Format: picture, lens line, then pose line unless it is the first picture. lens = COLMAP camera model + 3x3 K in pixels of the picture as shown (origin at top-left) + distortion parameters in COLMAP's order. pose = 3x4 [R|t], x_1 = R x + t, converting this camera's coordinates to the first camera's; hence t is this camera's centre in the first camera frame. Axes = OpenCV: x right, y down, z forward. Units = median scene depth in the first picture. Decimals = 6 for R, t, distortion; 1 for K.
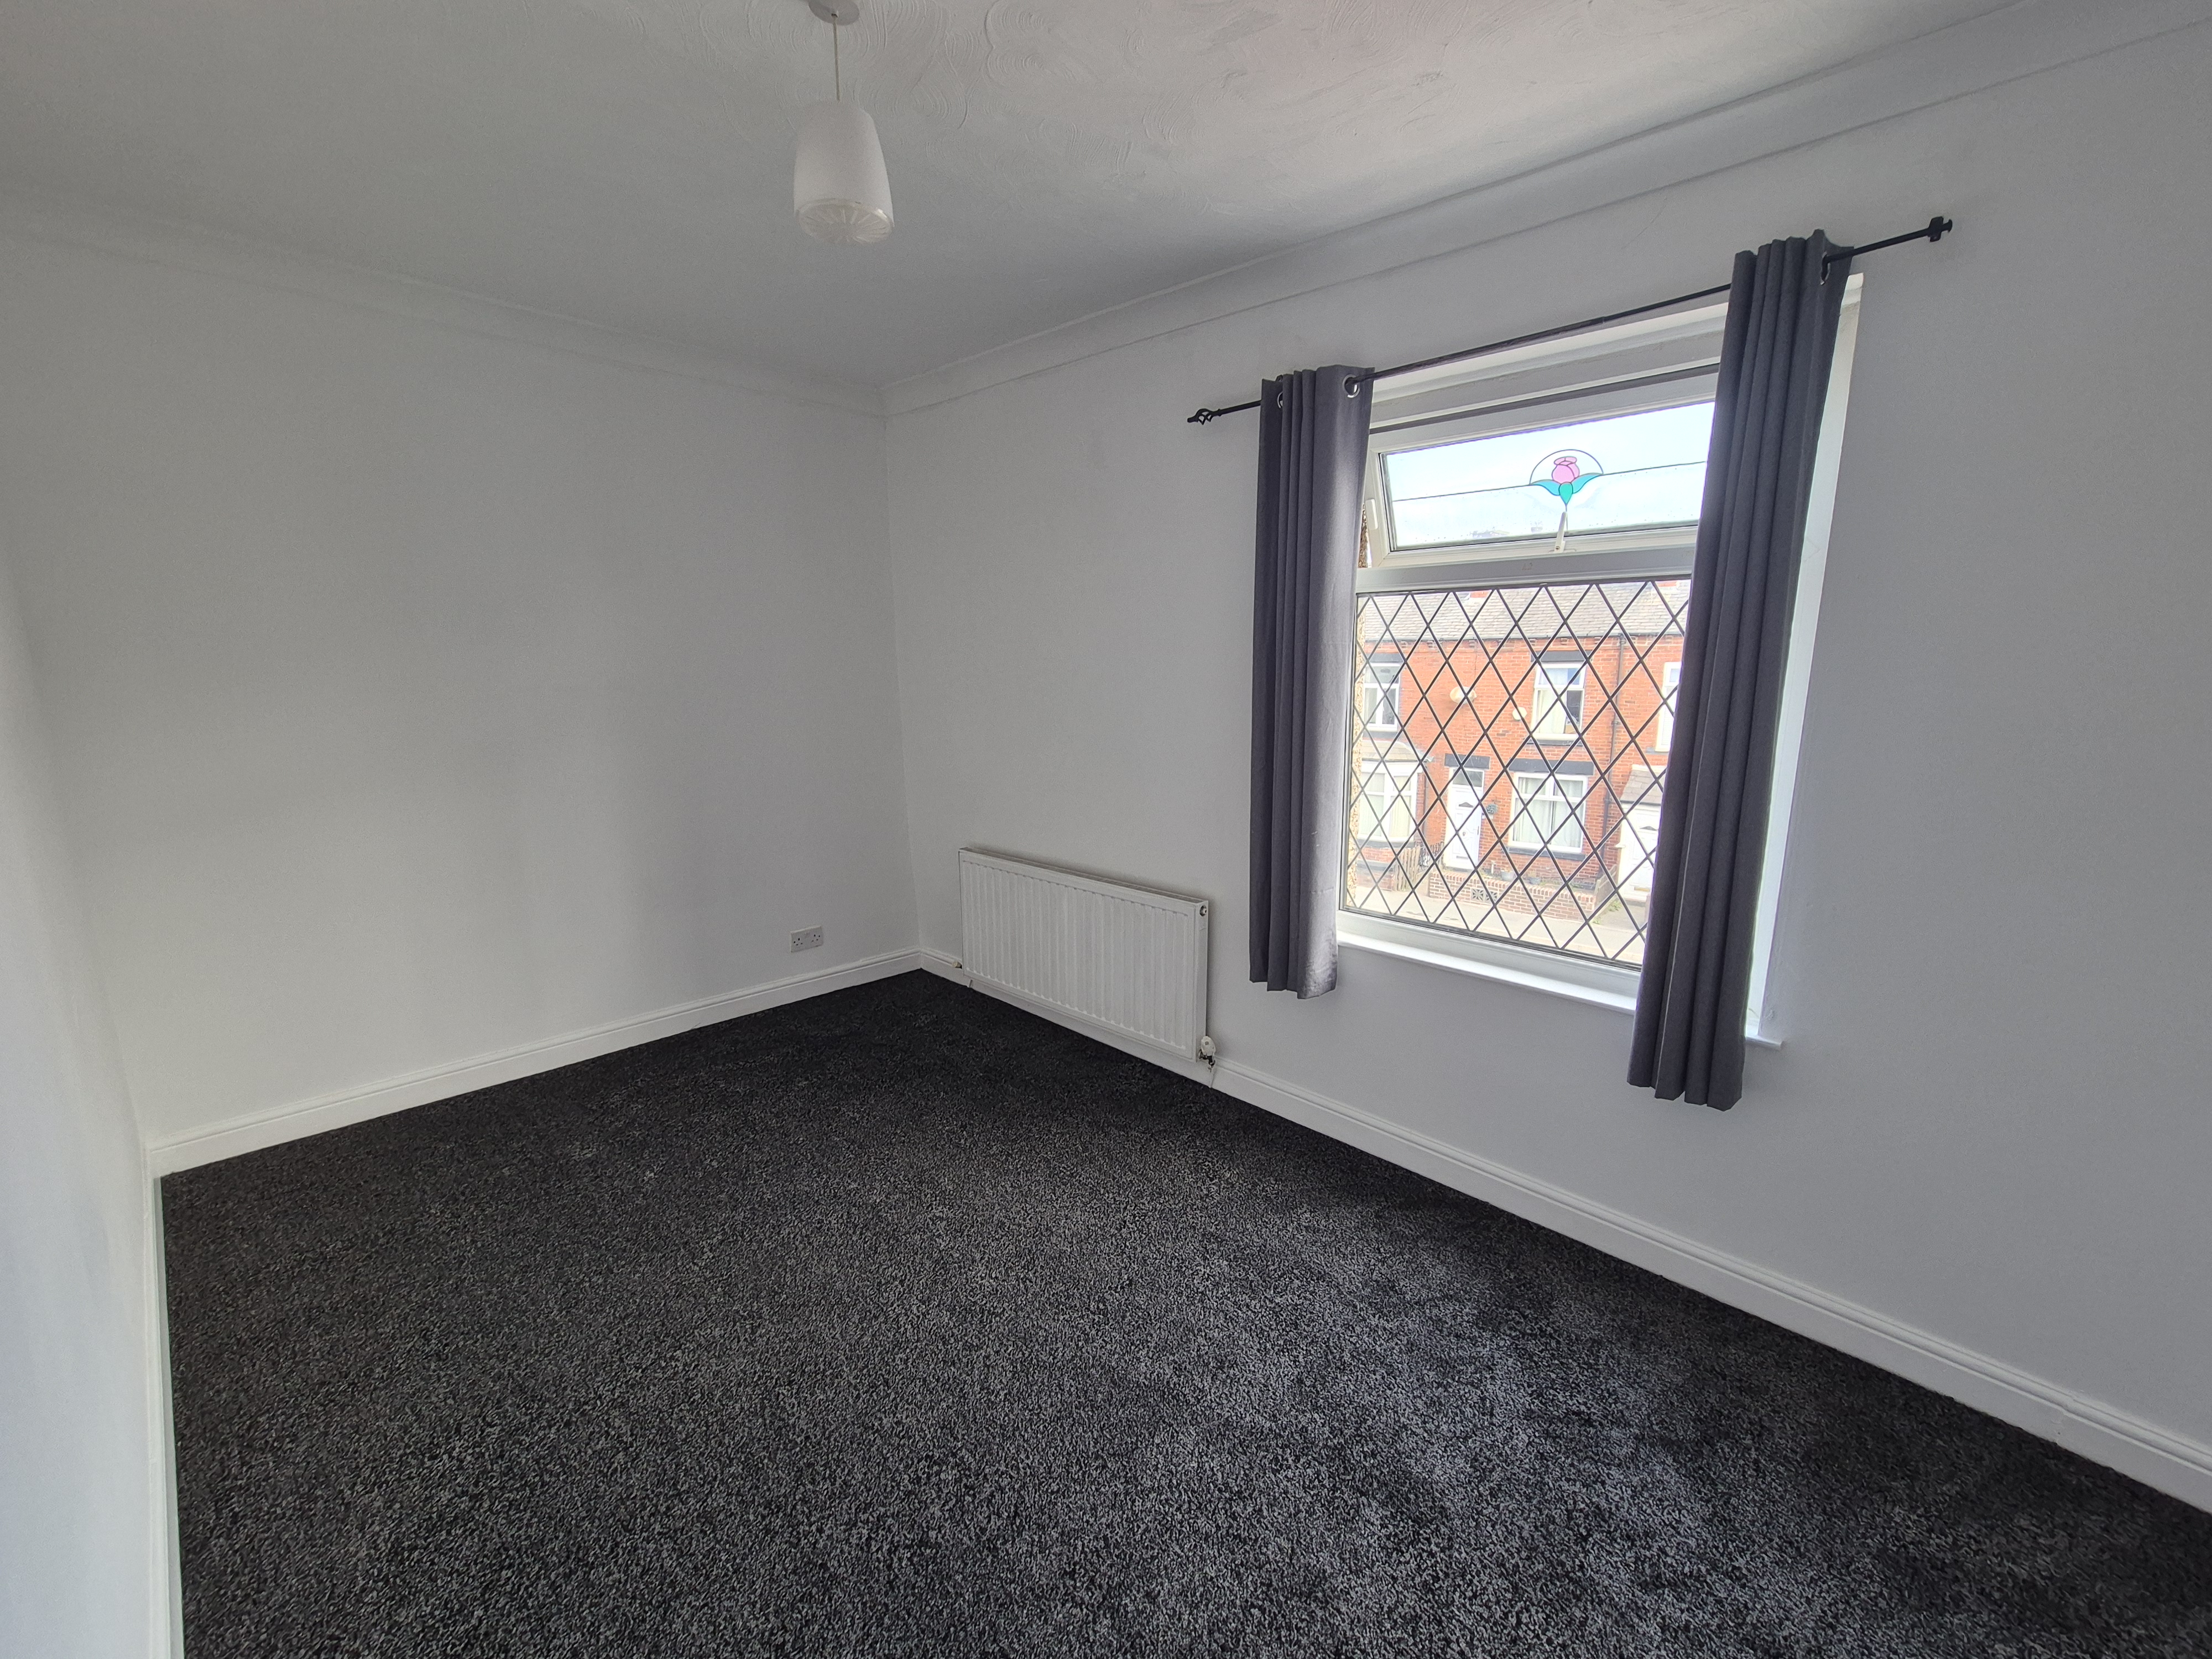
lens RADIAL K [[905.0, 0, 1111.5], [0, 905.0, 839.4], [0, 0, 1]] dist [0.000242, 0.000678]
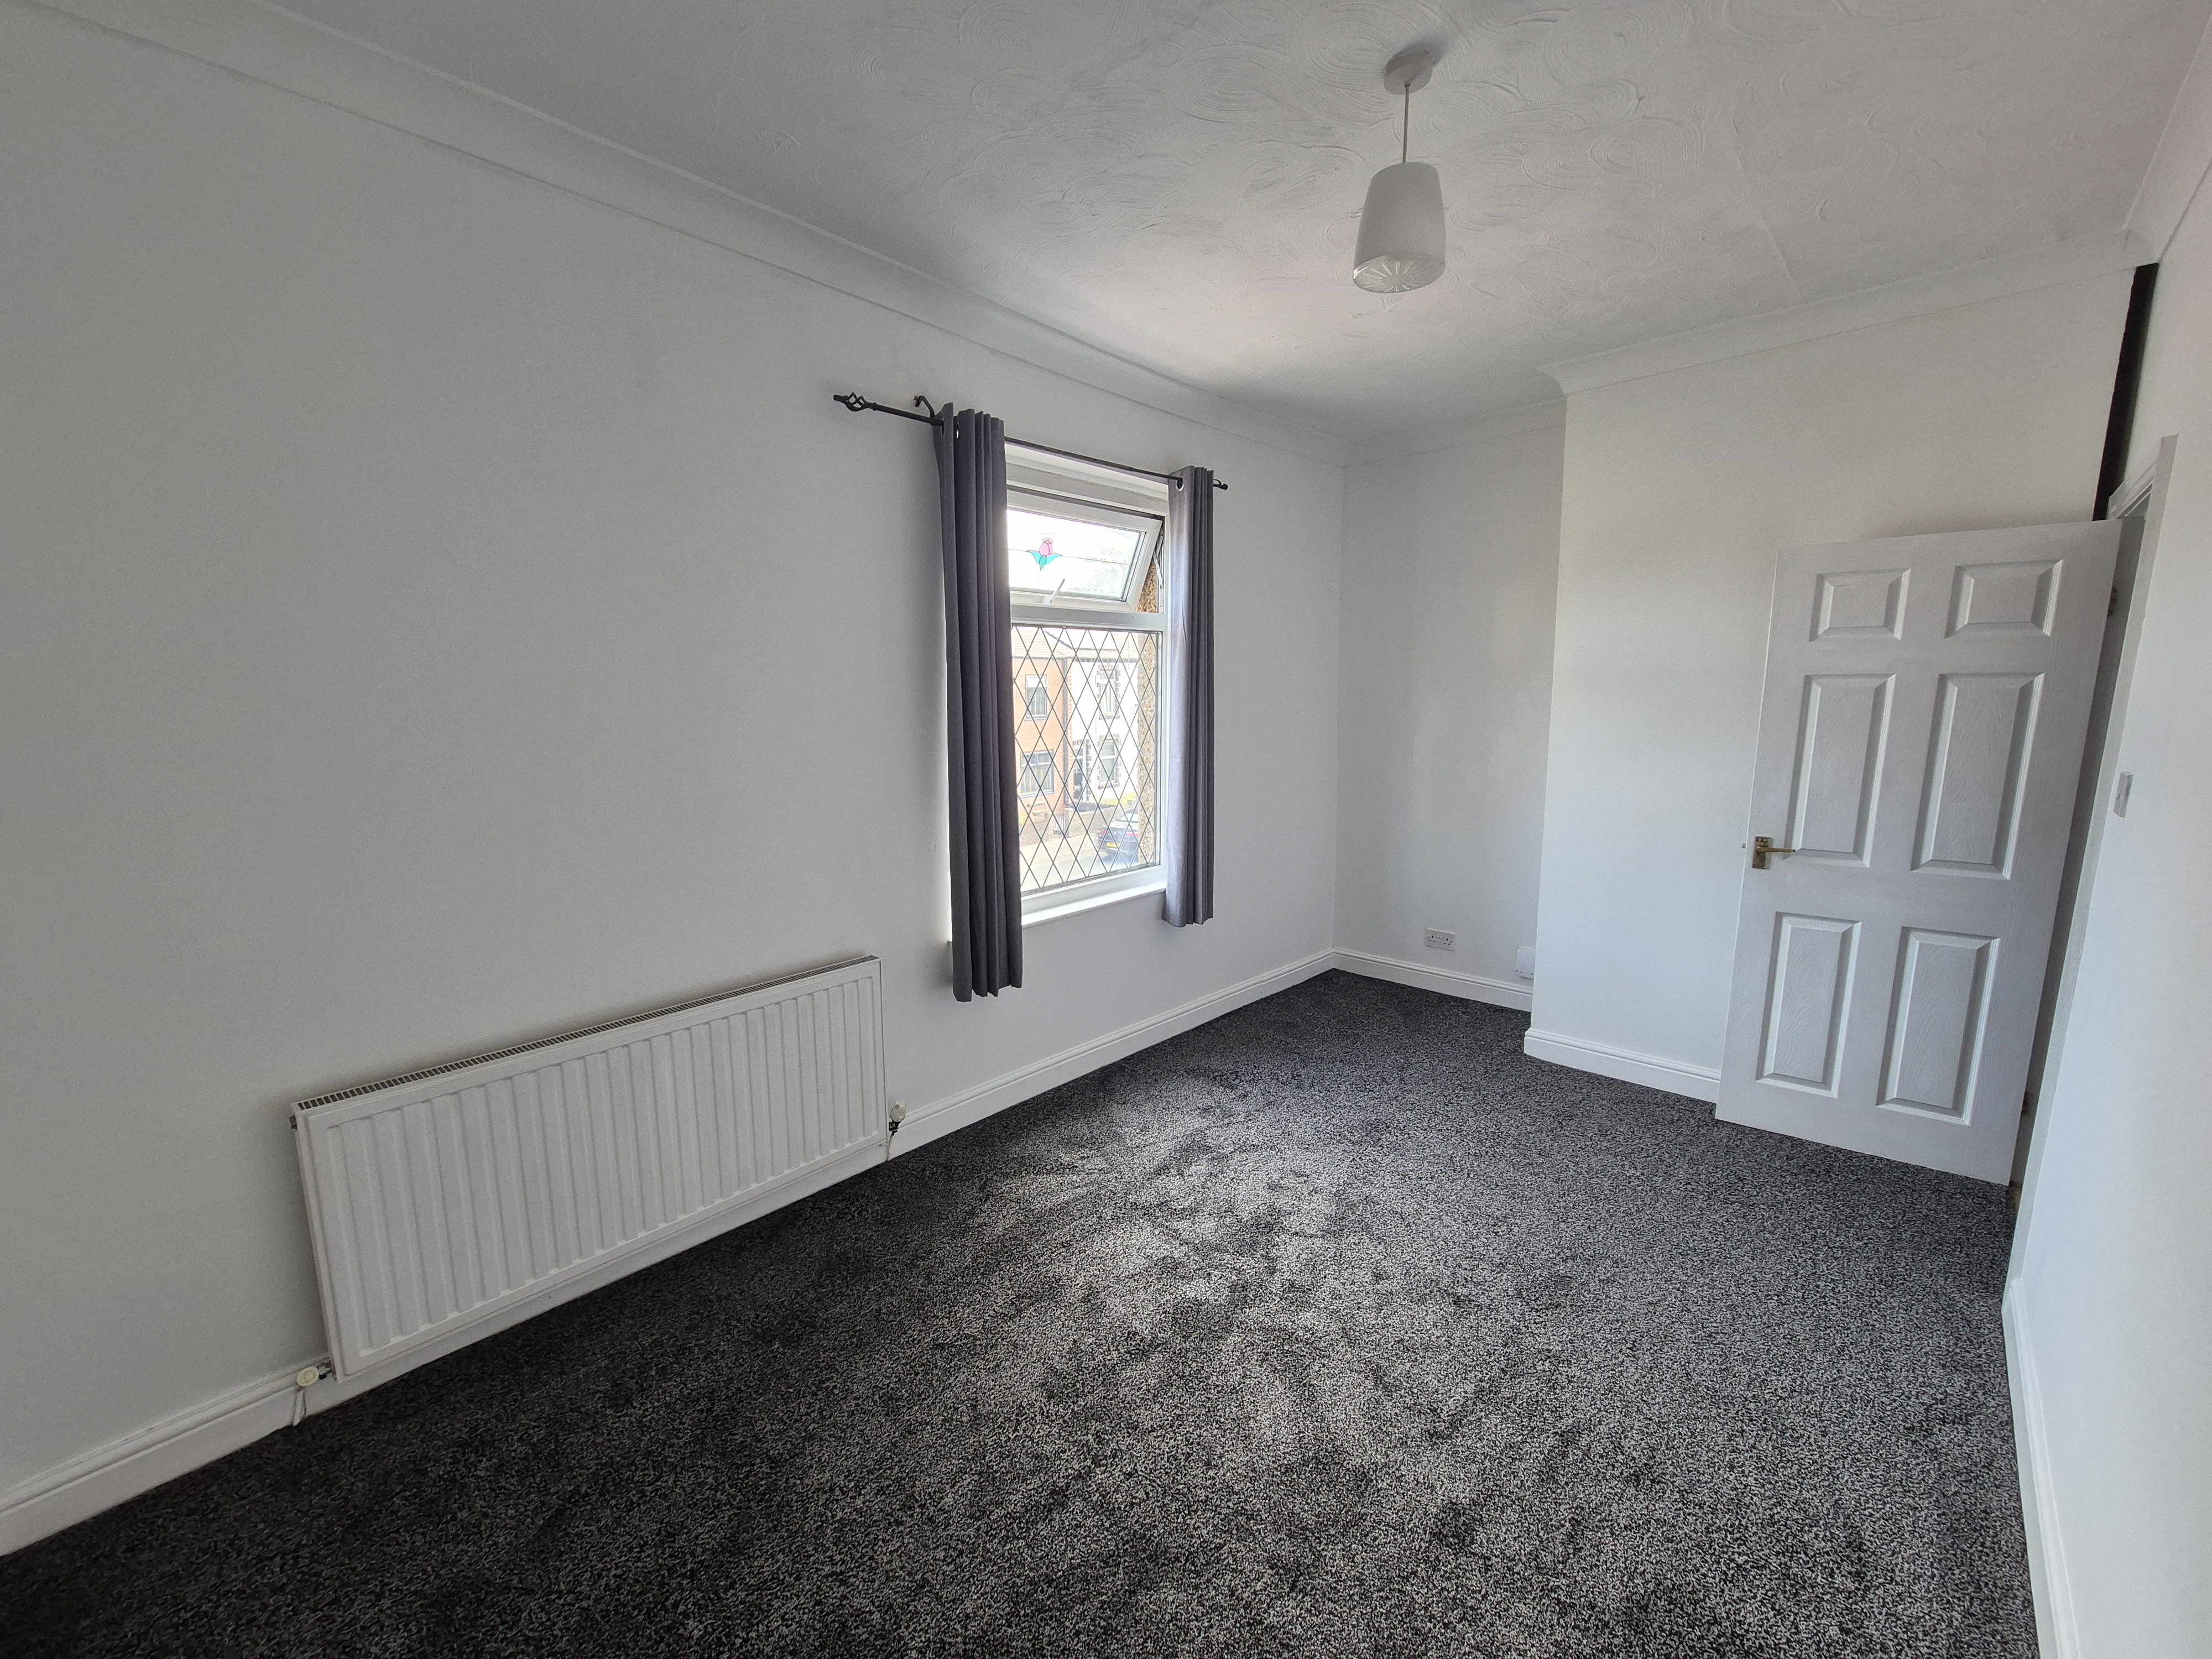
lens RADIAL K [[905.0, 0, 1111.5], [0, 905.0, 839.4], [0, 0, 1]] dist [0.000242, 0.000678]
pose [[-0.019619, -0.168105, 0.985574, -0.958539], [0.201504, 0.964871, 0.168585, -0.180491], [-0.979291, 0.201904, 0.014944, 0.952046]]
